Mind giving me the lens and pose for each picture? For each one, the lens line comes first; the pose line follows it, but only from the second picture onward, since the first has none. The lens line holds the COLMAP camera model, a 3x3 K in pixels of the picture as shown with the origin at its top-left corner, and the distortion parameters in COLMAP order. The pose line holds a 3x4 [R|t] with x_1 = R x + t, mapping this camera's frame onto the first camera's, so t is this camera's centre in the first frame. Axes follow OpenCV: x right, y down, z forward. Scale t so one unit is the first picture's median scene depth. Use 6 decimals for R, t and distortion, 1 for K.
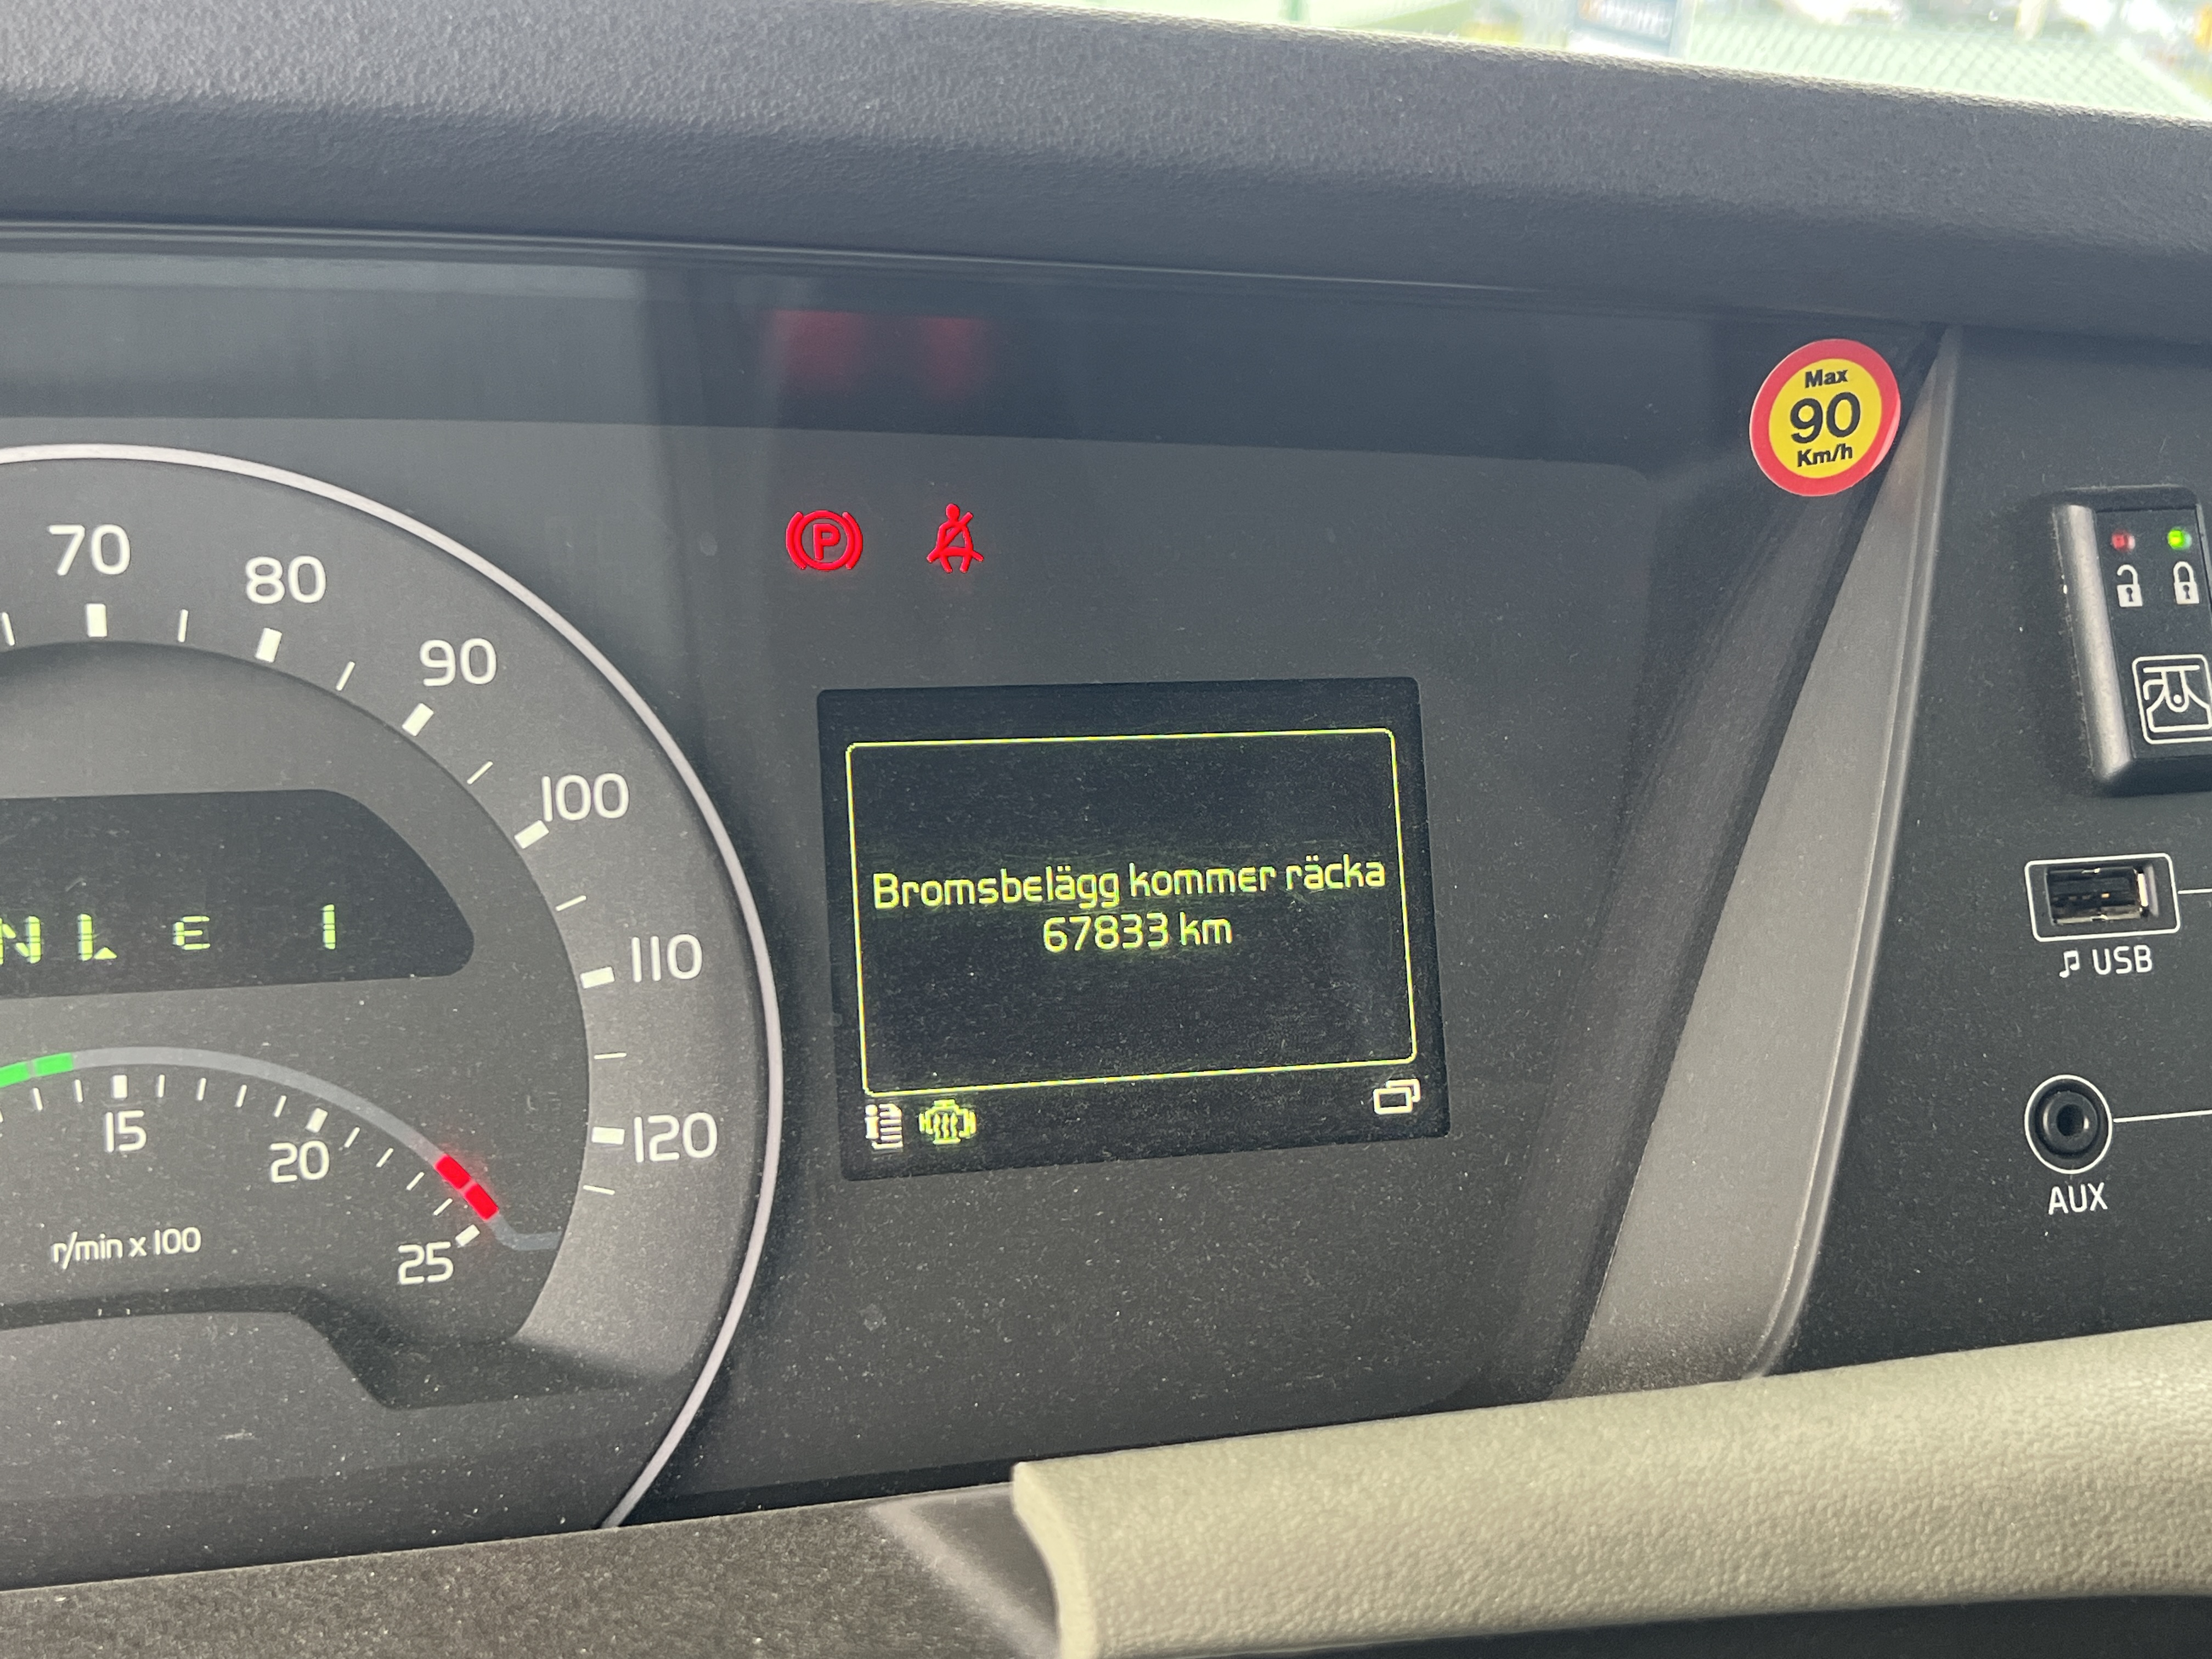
lens RADIAL K [[2607.9, 0, 1116.7], [0, 2607.9, 826.4], [0, 0, 1]] dist [0.058046, 0.000000]
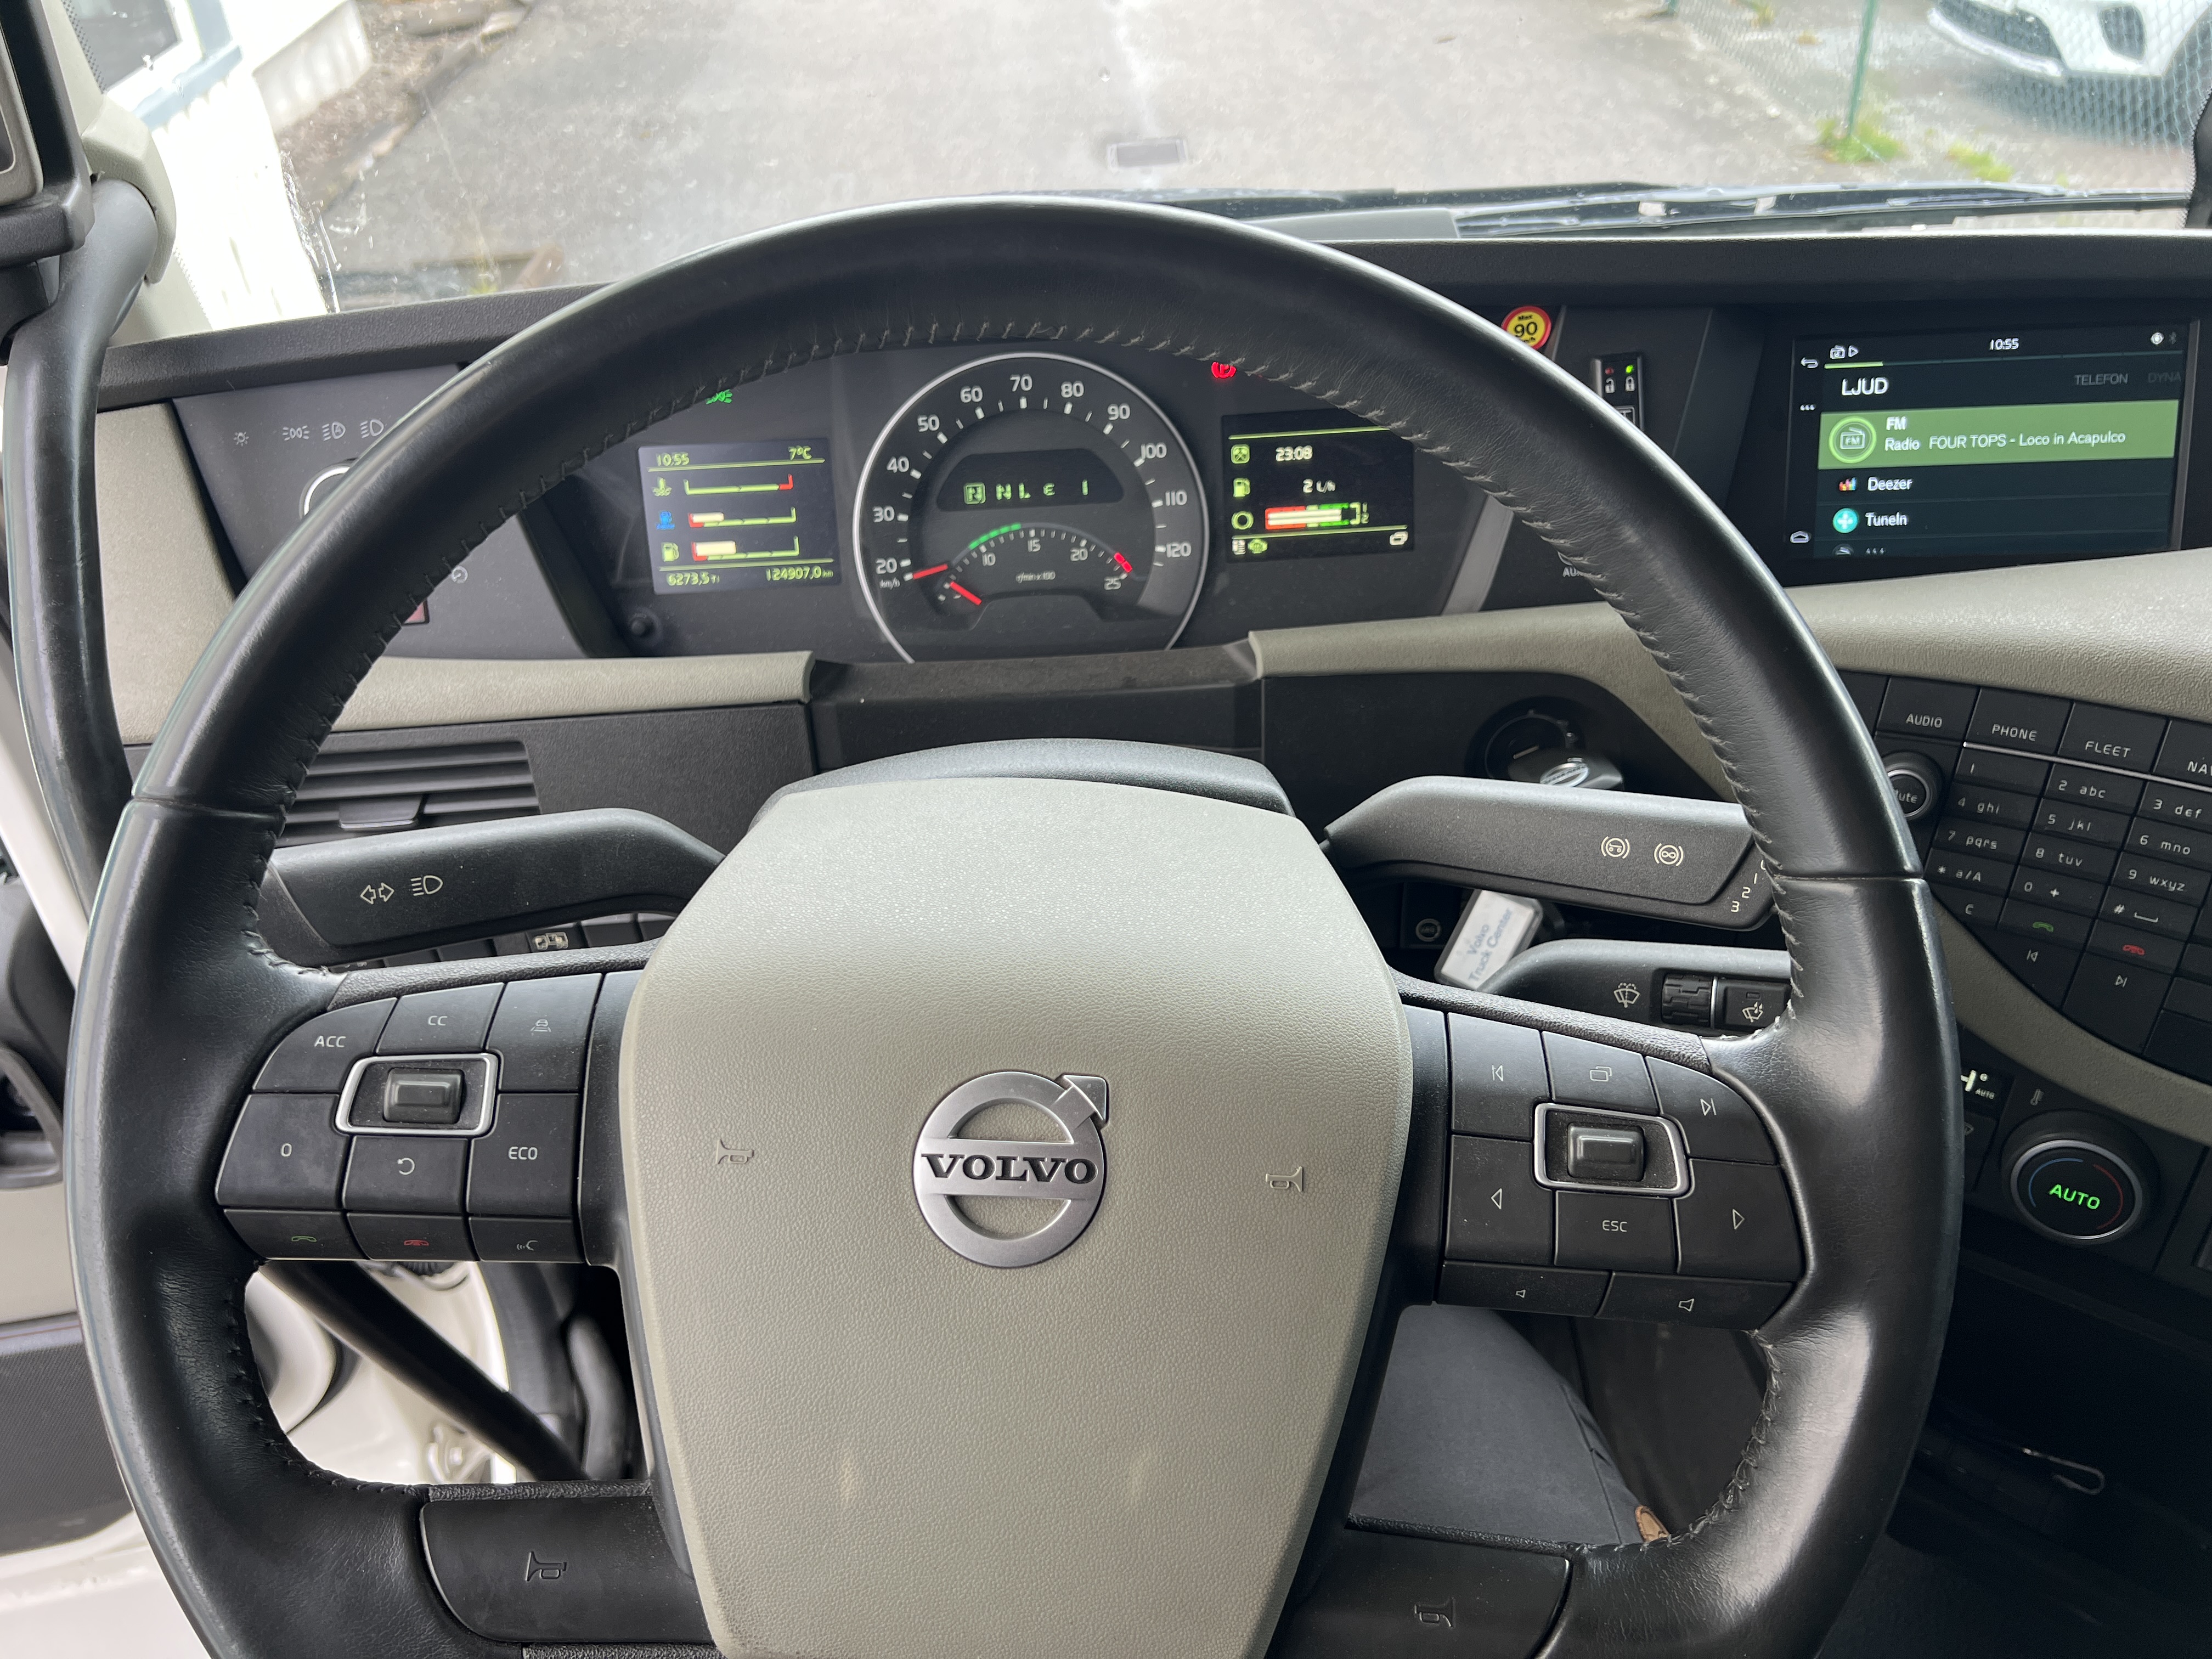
lens RADIAL K [[1696.7, 0, 1097.0], [0, 1696.7, 863.3], [0, 0, 1]] dist [0.082102, -0.108286]
pose [[0.967069, 0.061283, -0.247027, 0.336347], [0.017648, 0.952097, 0.305288, -0.192016], [0.253902, -0.299594, 0.919662, -1.348417]]
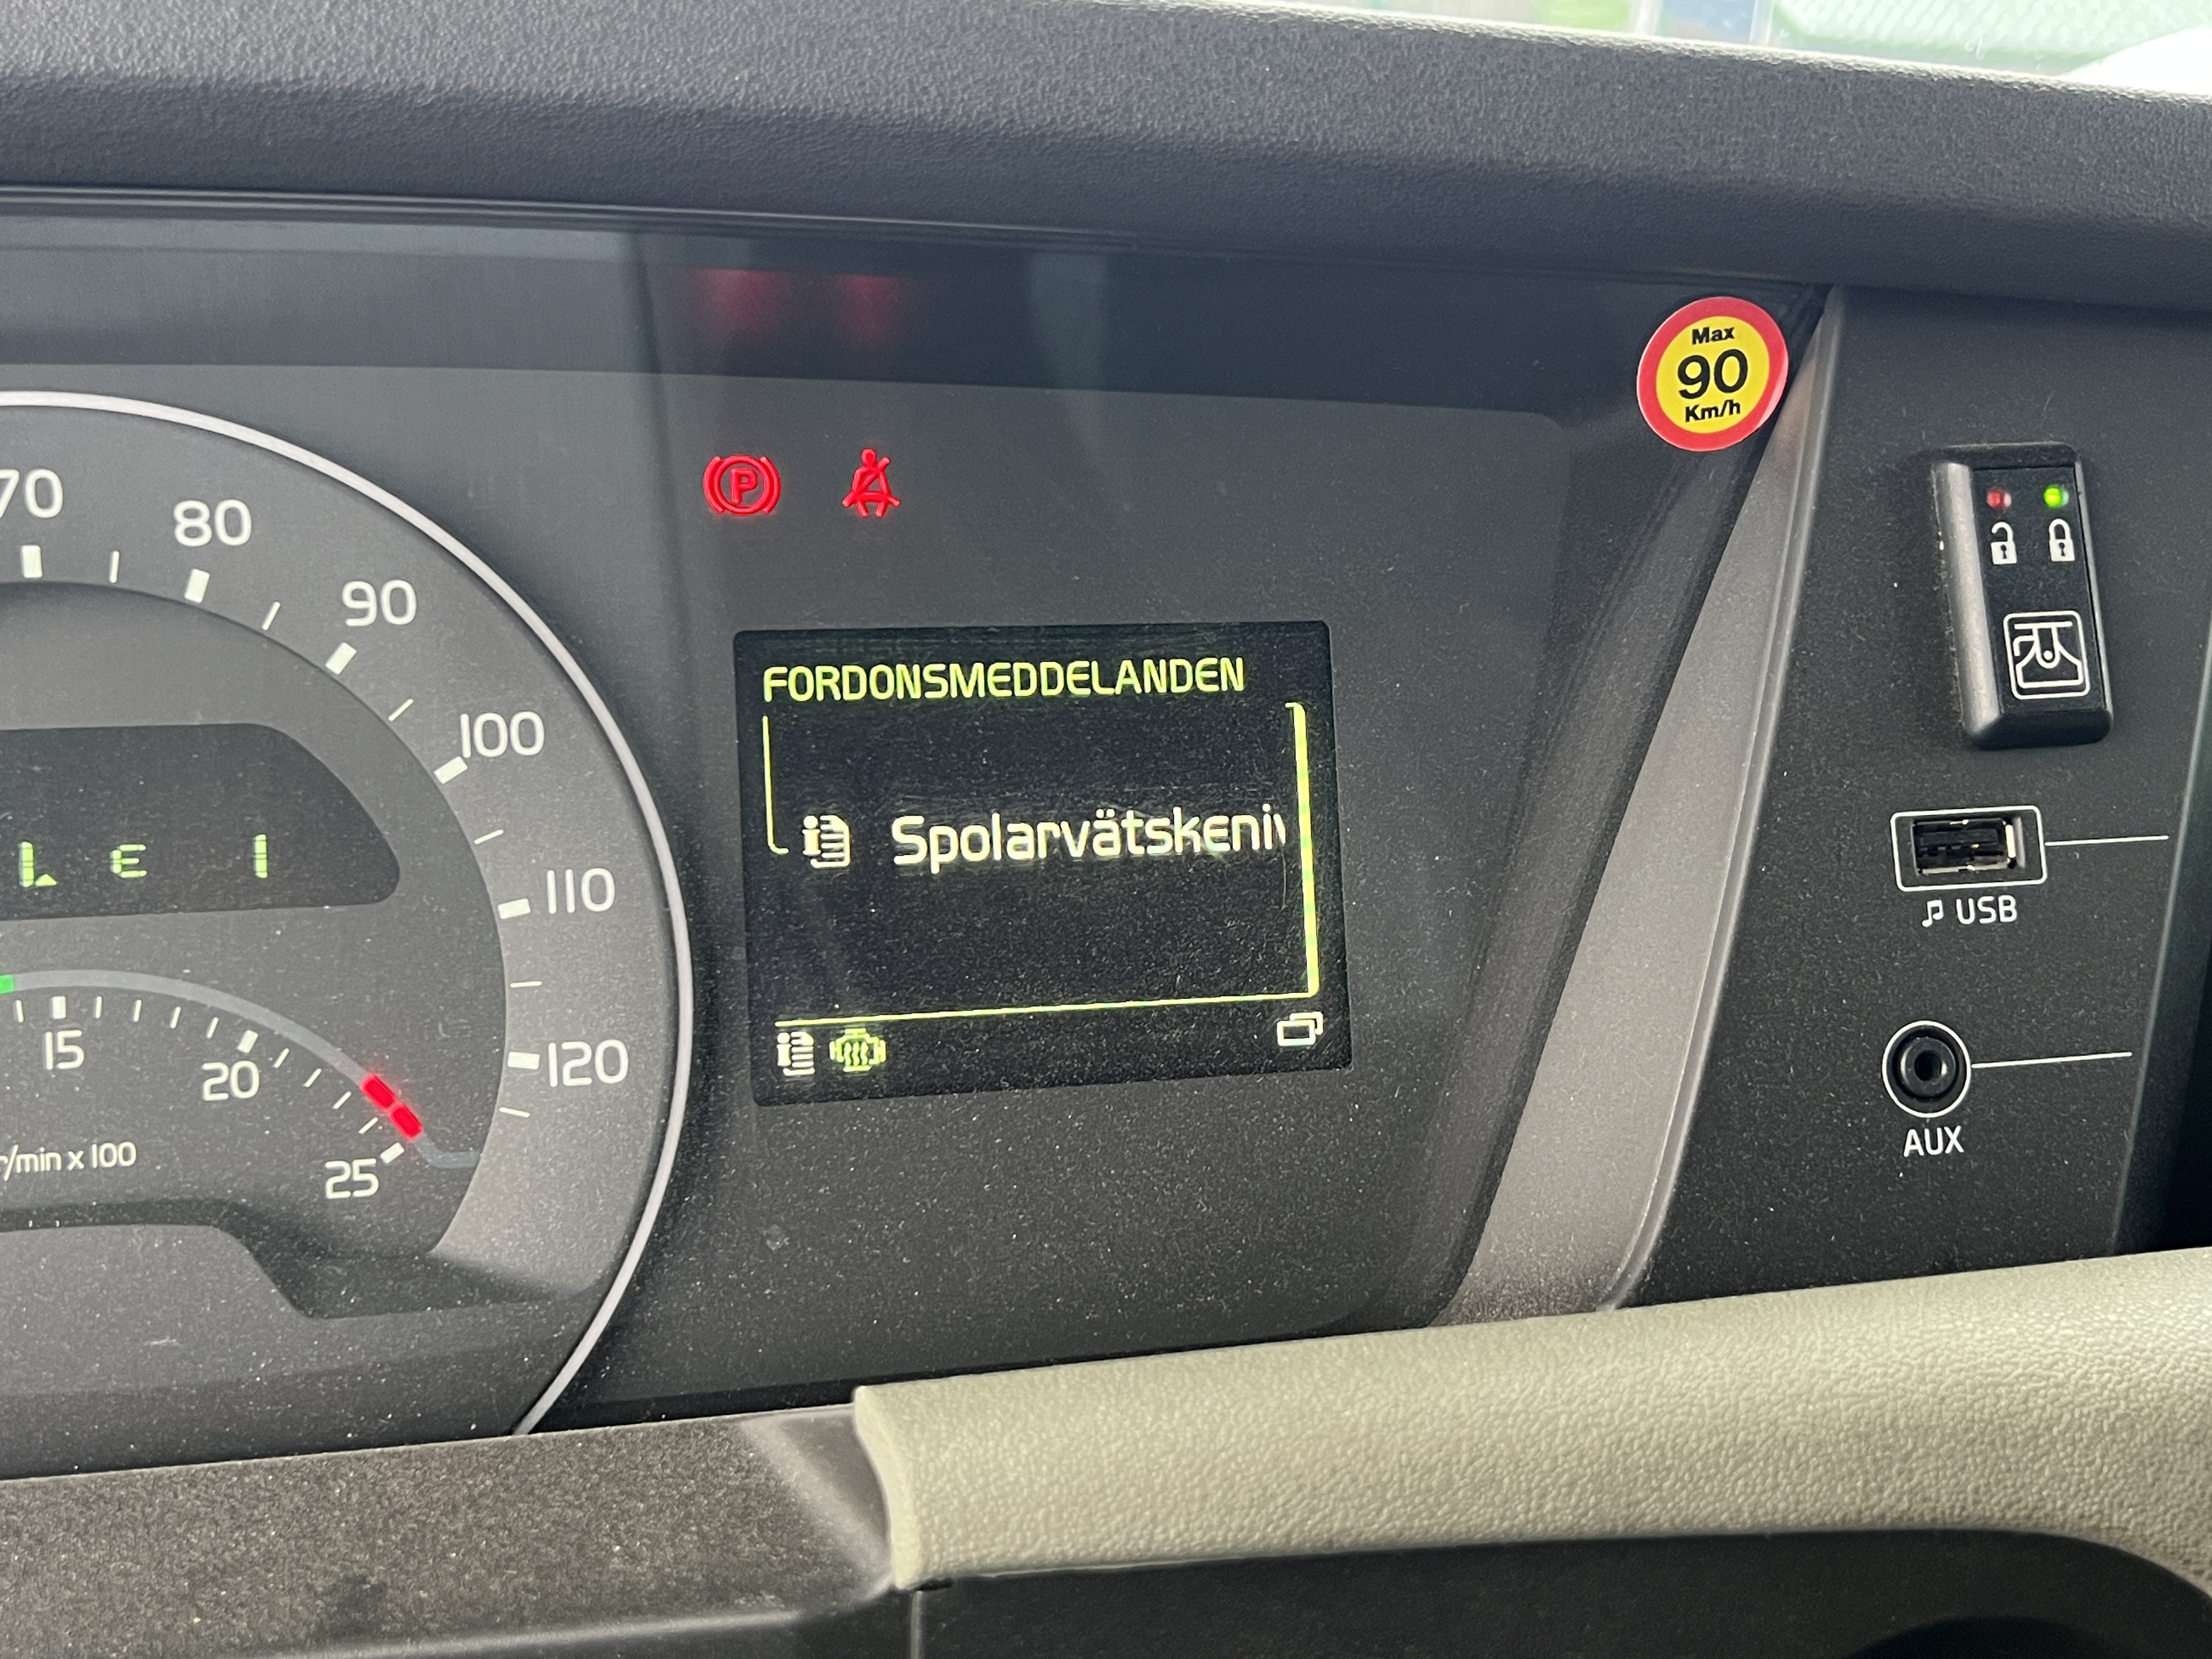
lens RADIAL K [[2607.9, 0, 1121.6], [0, 2607.9, 805.8], [0, 0, 1]] dist [0.058046, 0.000000]
pose [[0.999448, 0.010561, -0.031487, 0.077836], [-0.009545, 0.999434, 0.032251, -0.019545], [0.031810, -0.031933, 0.998984, -0.031249]]
